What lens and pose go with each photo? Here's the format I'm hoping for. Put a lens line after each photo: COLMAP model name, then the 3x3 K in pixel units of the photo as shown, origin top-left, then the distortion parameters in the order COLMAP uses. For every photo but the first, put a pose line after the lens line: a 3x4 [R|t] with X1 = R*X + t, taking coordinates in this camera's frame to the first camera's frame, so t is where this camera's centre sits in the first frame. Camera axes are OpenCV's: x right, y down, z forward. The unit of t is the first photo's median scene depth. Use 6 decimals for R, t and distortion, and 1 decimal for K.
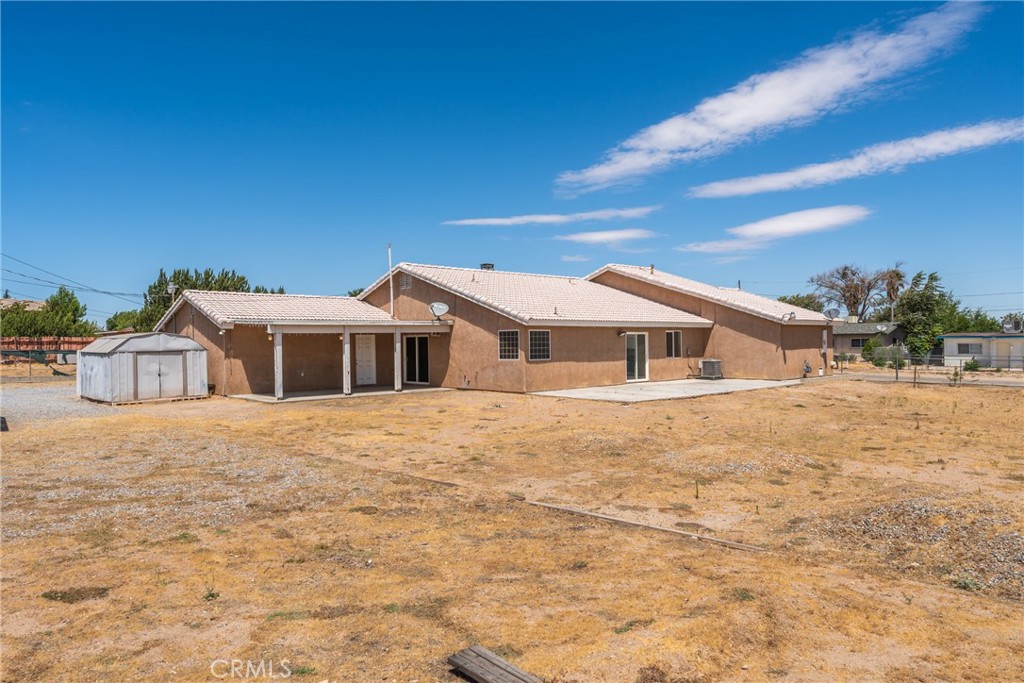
lens RADIAL K [[673.3, 0, 510.3], [0, 673.3, 342.7], [0, 0, 1]] dist [-0.003578, -0.001067]
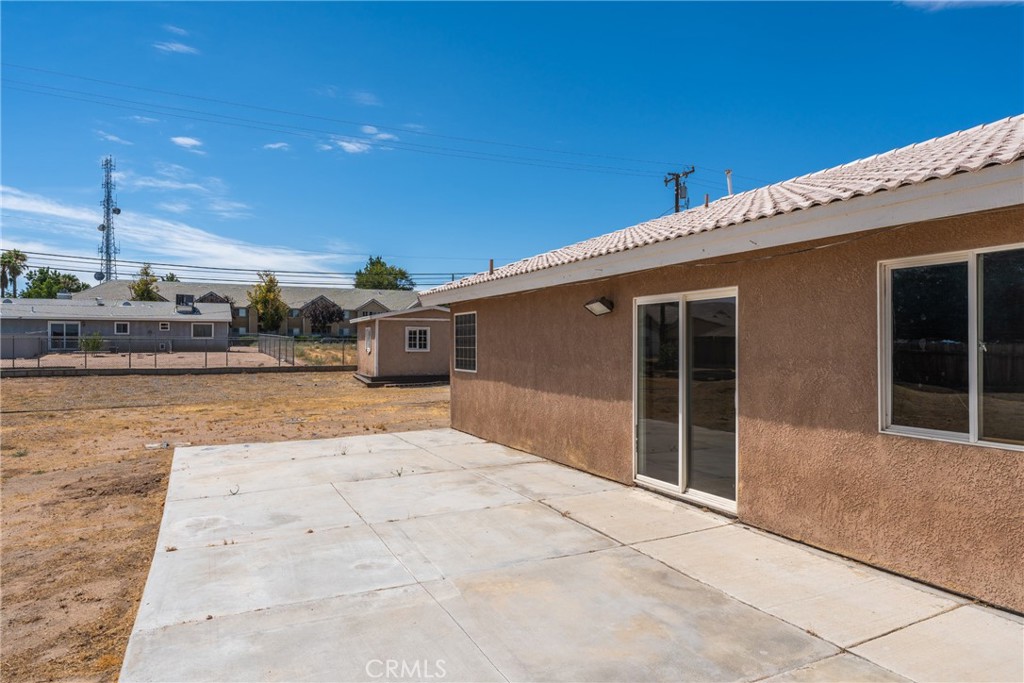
lens RADIAL K [[631.5, 0, 516.6], [0, 631.5, 351.1], [0, 0, 1]] dist [0.010760, -0.000014]
pose [[-0.271379, 0.026156, -0.962117, 0.399324], [0.008764, 0.999656, 0.024704, -0.000781], [0.962433, -0.001728, -0.271515, 0.950512]]
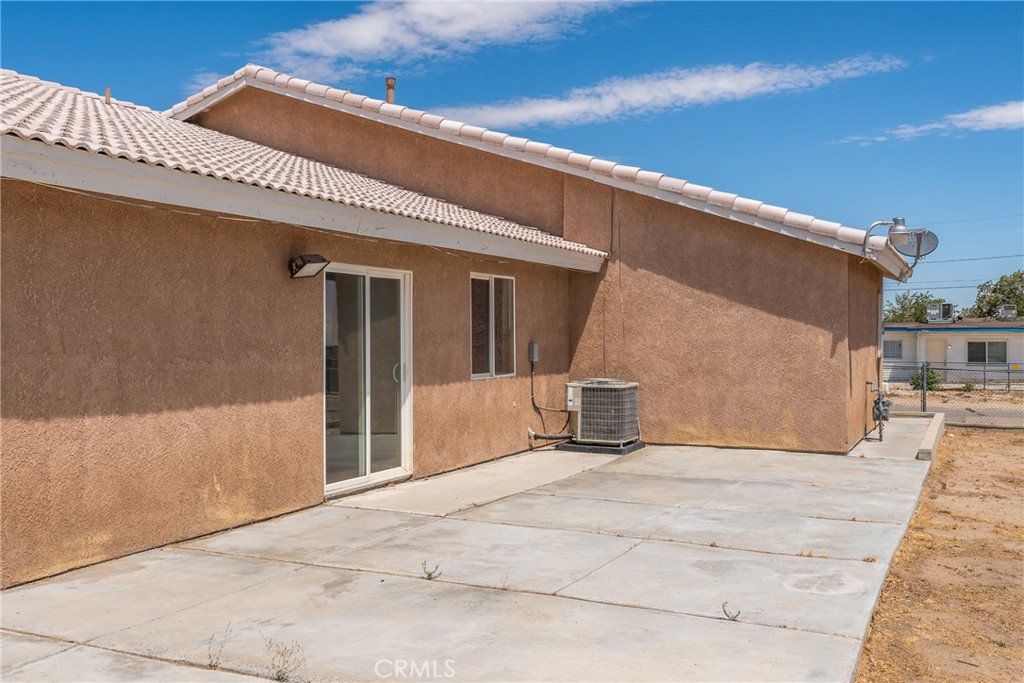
lens RADIAL K [[998.9, 0, 512.6], [0, 998.9, 335.9], [0, 0, 1]] dist [-0.010081, 0.000000]
pose [[0.921253, 0.011595, 0.388792, 0.096413], [-0.011079, 0.999932, -0.003570, 0.007860], [-0.388807, -0.001019, 0.921319, 0.635999]]
